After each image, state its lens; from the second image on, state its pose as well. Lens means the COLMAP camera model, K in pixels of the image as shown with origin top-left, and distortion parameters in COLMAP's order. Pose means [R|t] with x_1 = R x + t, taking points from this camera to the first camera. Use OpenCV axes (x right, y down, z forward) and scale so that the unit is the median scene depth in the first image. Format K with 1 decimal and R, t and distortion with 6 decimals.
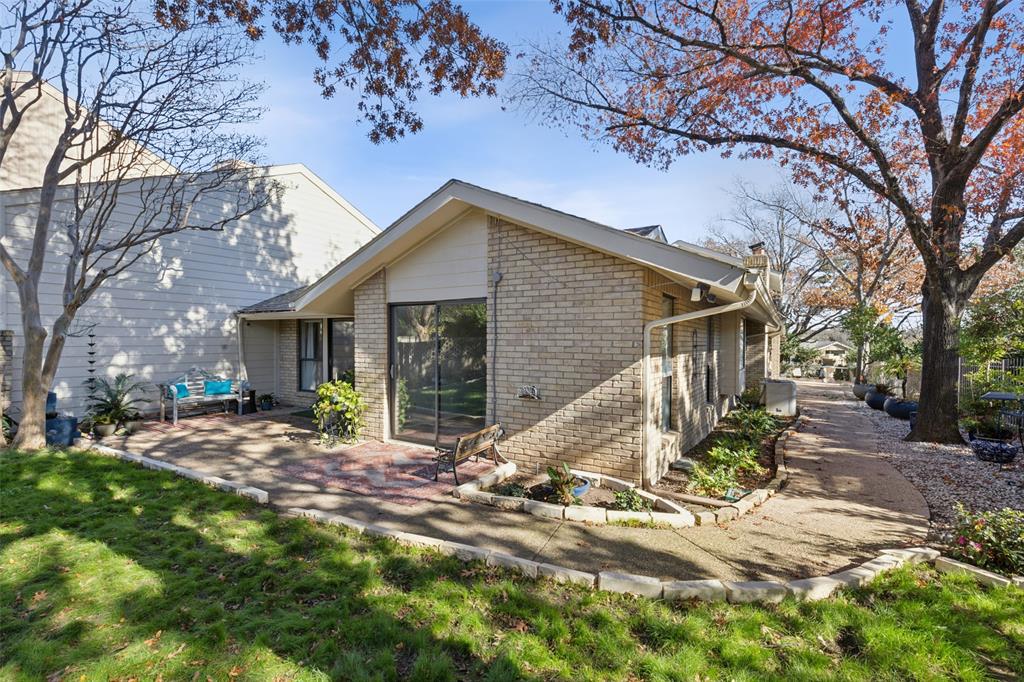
lens RADIAL K [[465.6, 0, 513.0], [0, 465.6, 343.0], [0, 0, 1]] dist [-0.002560, -0.000133]
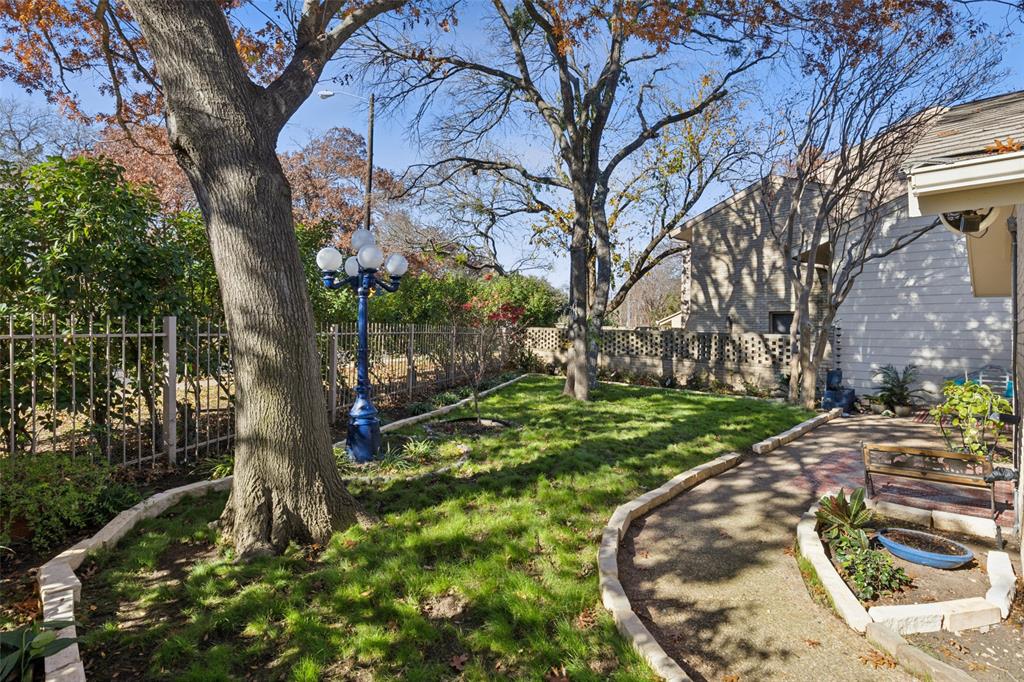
lens RADIAL K [[500.4, 0, 512.6], [0, 500.4, 338.9], [0, 0, 1]] dist [-0.000471, -0.000058]
pose [[-0.268346, 0.002905, -0.963318, 1.121449], [-0.006119, 0.999970, 0.004720, 0.008159], [0.963303, 0.007161, -0.268321, 0.718313]]
